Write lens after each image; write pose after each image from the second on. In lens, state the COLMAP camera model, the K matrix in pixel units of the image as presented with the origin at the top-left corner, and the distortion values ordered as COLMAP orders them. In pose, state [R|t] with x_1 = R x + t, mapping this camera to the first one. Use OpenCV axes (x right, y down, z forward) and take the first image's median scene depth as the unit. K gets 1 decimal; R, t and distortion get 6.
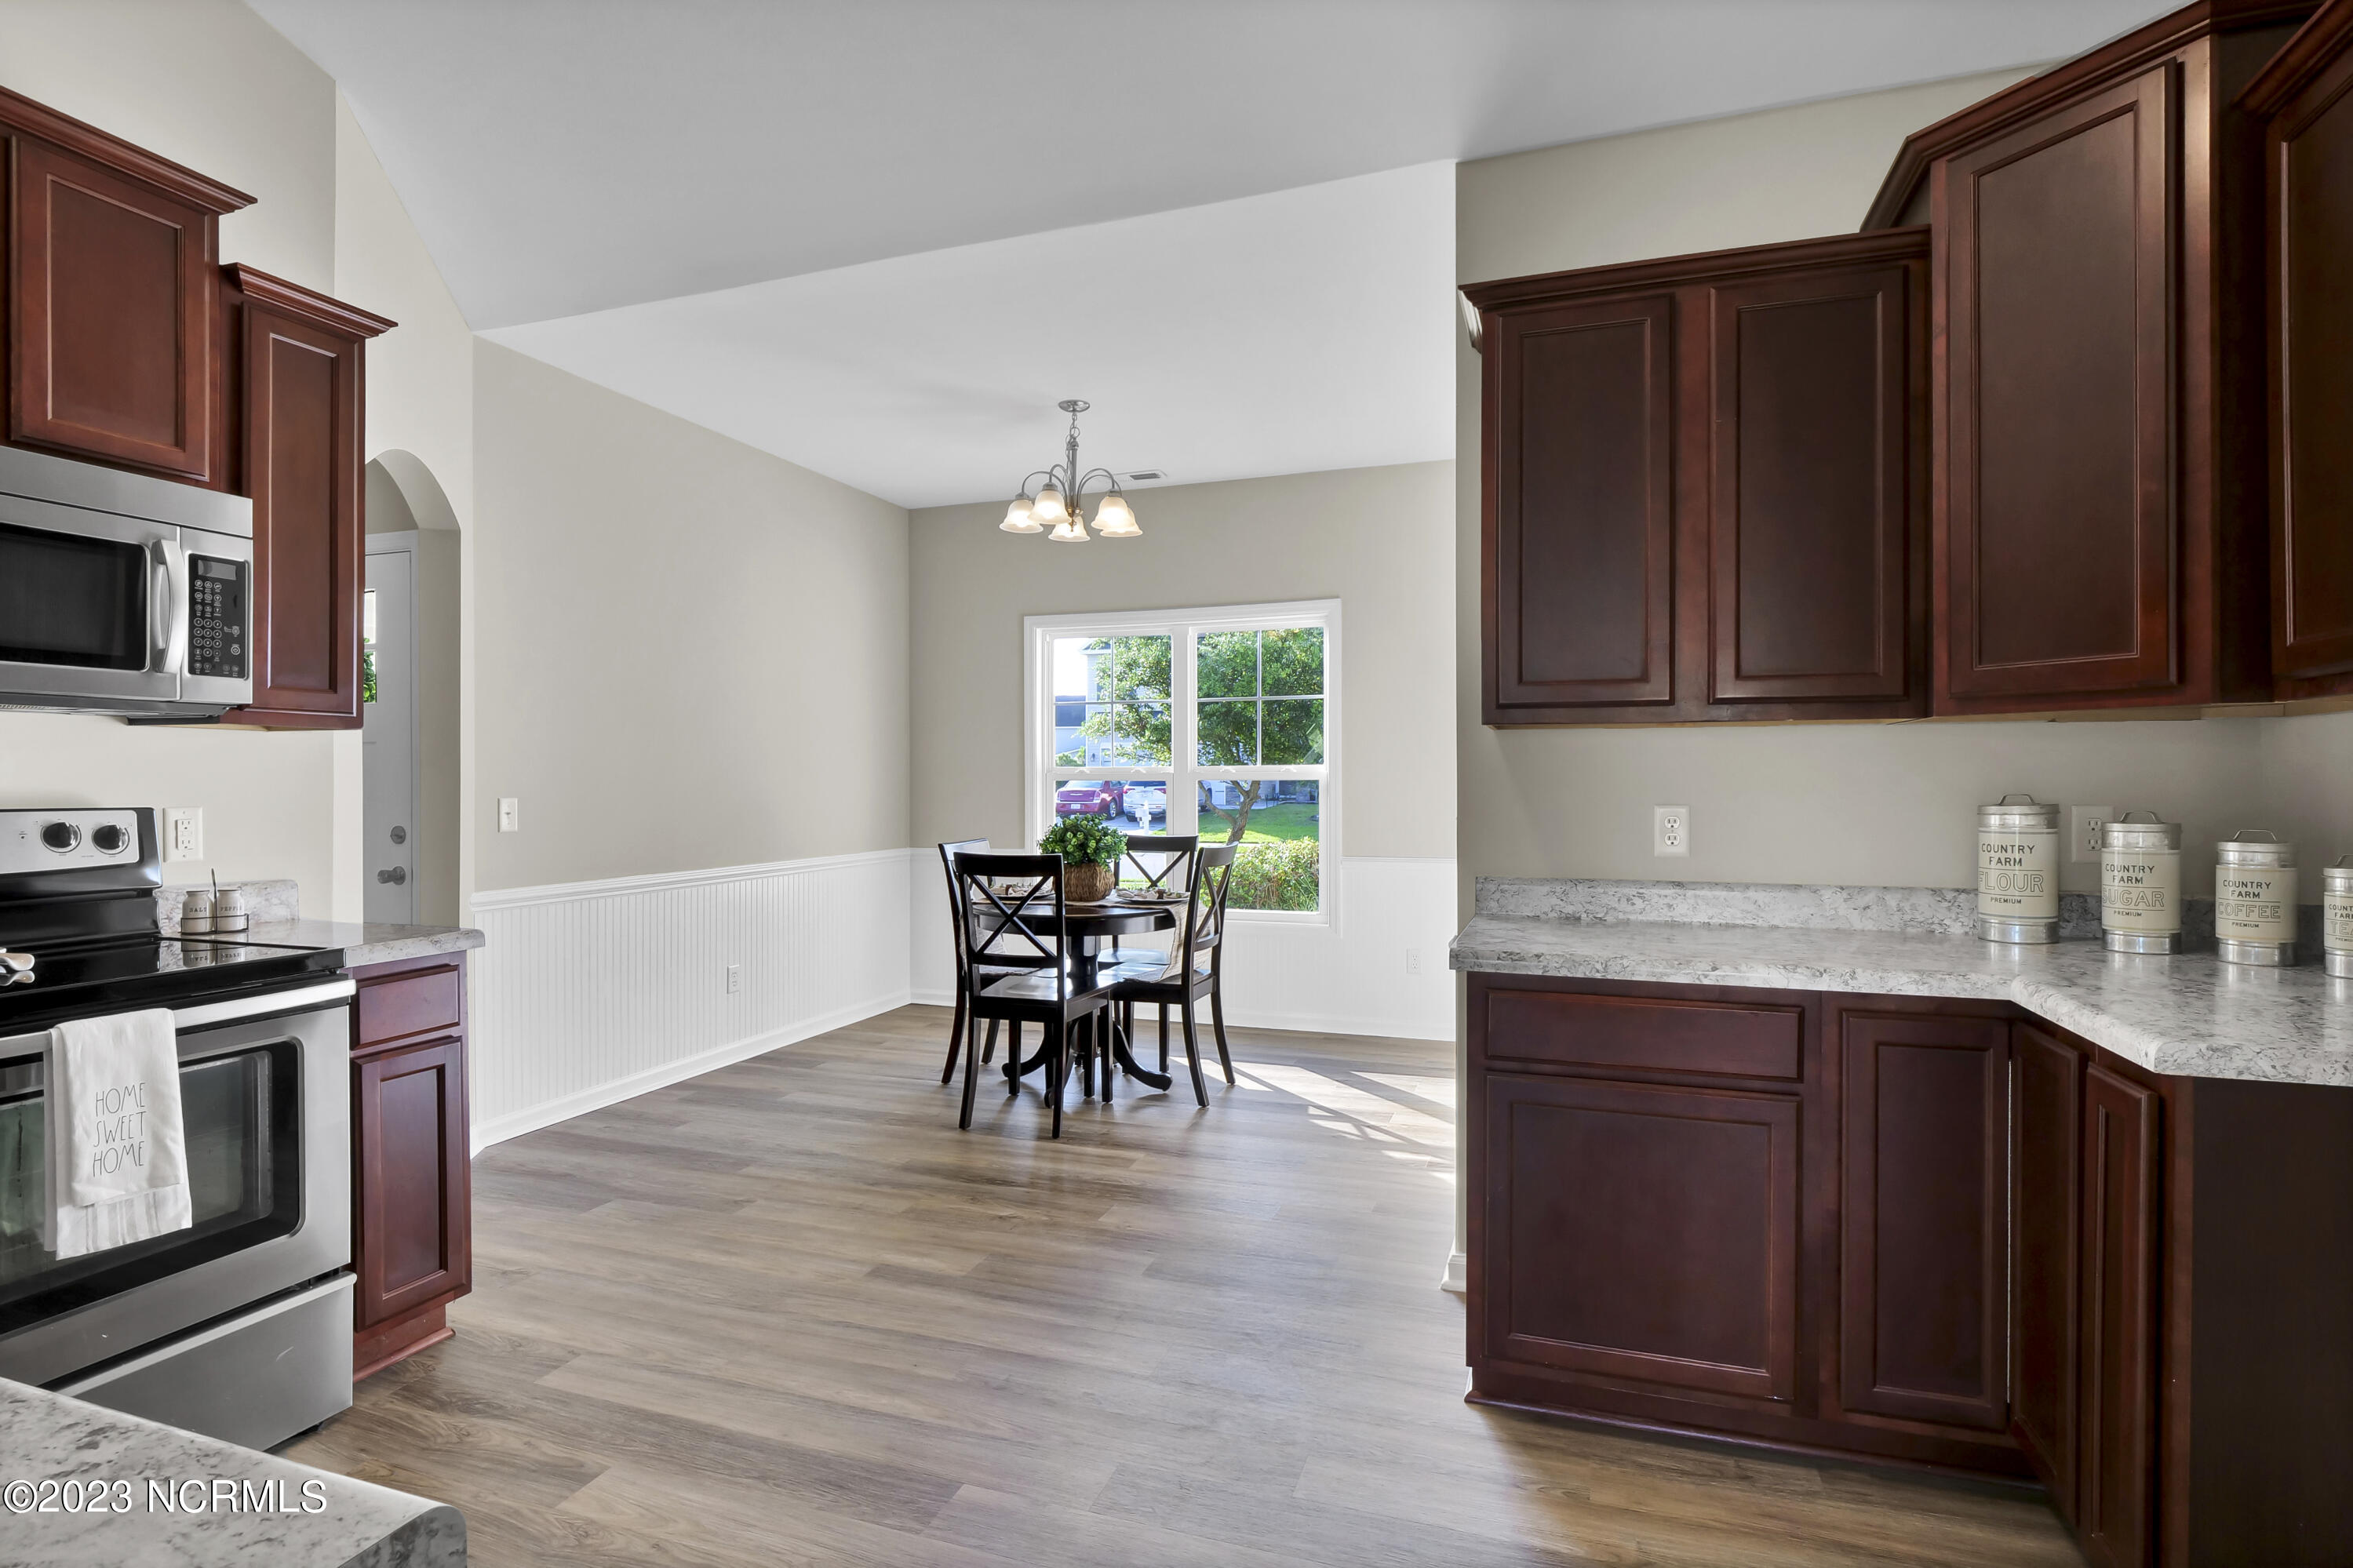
lens RADIAL K [[1166.1, 0, 1173.4], [0, 1166.1, 796.9], [0, 0, 1]] dist [-0.011380, -0.000098]
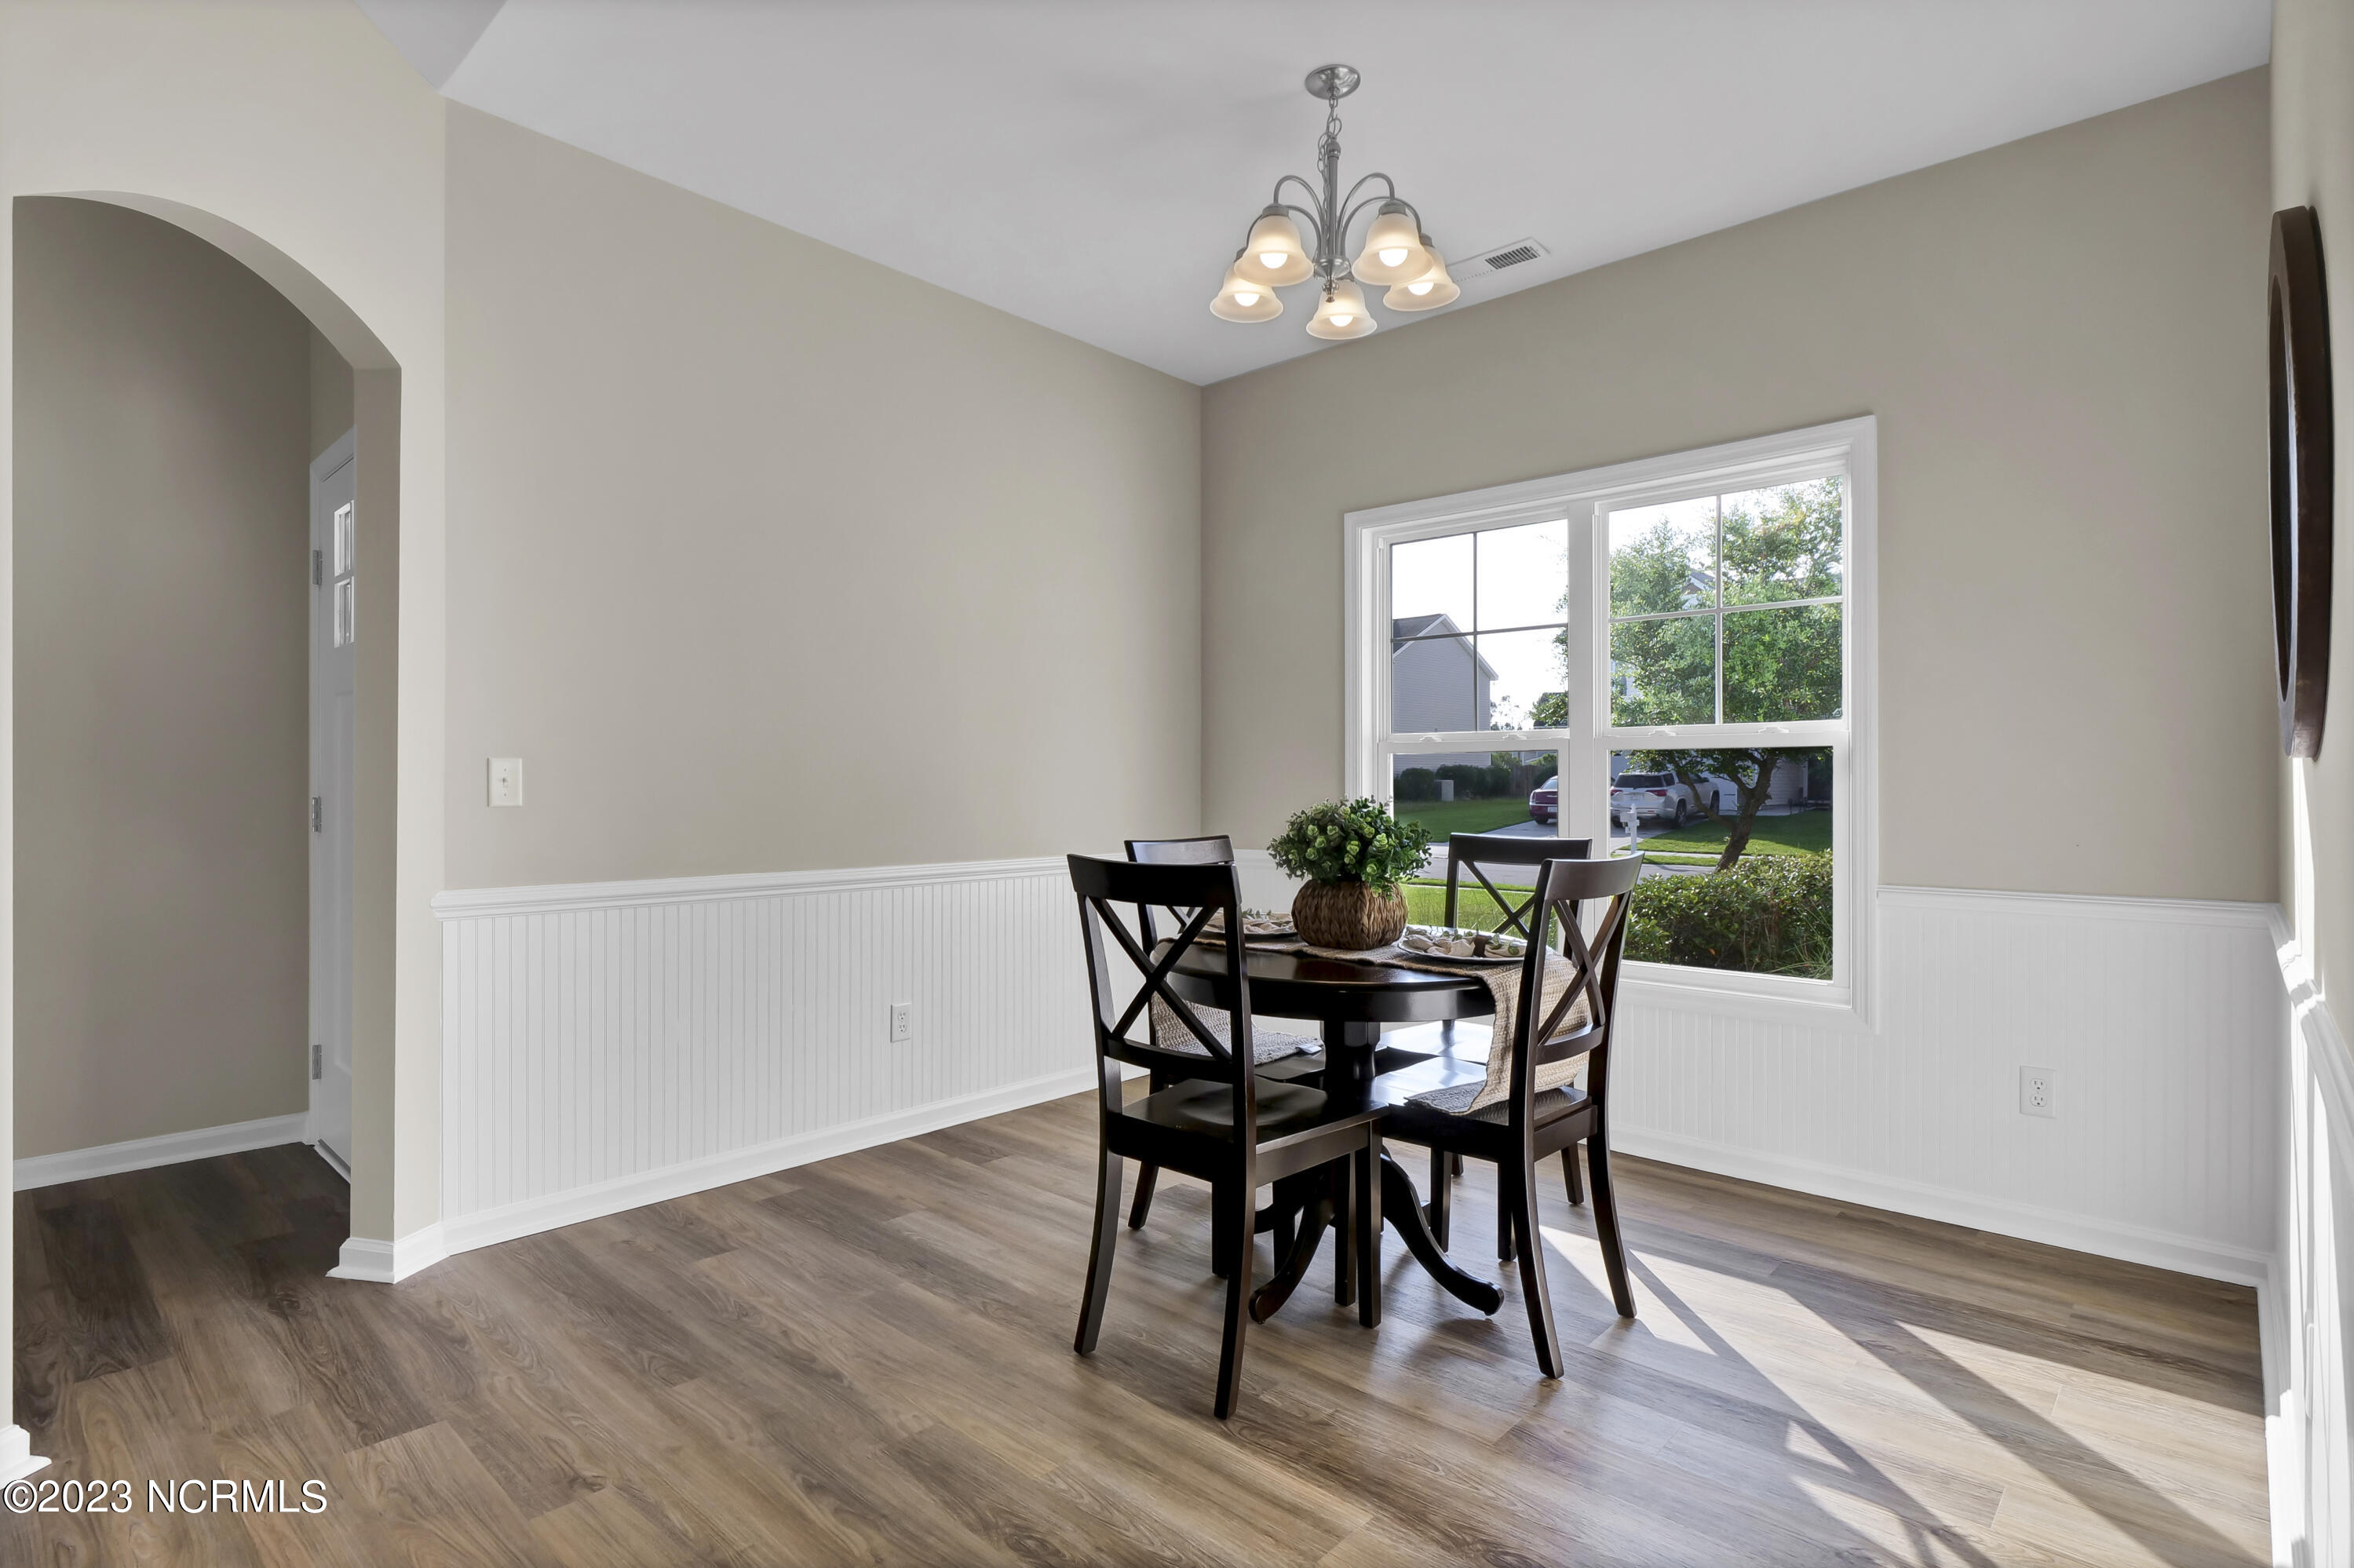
lens RADIAL K [[1166.6, 0, 1168.6], [0, 1166.6, 776.6], [0, 0, 1]] dist [-0.011380, -0.000098]
pose [[0.914776, 0.002837, -0.403952, 0.074122], [-0.011232, 0.999767, -0.018415, 0.018090], [0.403806, 0.021383, 0.914595, 0.458150]]
